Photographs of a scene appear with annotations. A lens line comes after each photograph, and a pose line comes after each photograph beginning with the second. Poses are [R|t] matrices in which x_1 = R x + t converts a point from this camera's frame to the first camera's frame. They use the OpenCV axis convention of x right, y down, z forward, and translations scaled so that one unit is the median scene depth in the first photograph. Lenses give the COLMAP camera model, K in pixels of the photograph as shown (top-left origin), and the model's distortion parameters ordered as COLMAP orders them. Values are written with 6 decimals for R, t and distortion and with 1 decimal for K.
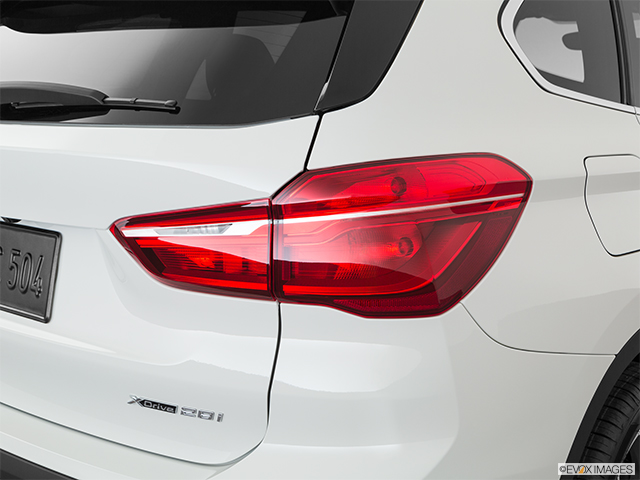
lens RADIAL K [[850.8, 0, 320.0], [0, 850.8, 240.0], [0, 0, 1]] dist [0.007334, -0.013970]
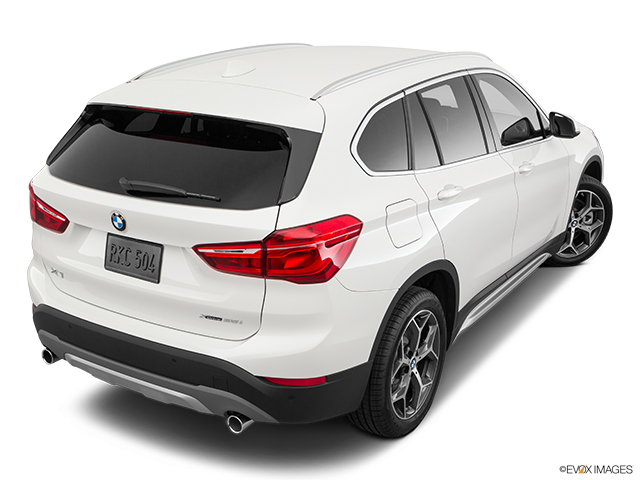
lens RADIAL K [[714.7, 0, 320.0], [0, 714.7, 240.0], [0, 0, 1]] dist [-0.000116, 0.001274]
pose [[0.991006, -0.021152, 0.132136, -0.155788], [0.004120, 0.991784, 0.127857, -0.299126], [-0.133755, -0.126162, 0.982951, -1.070437]]
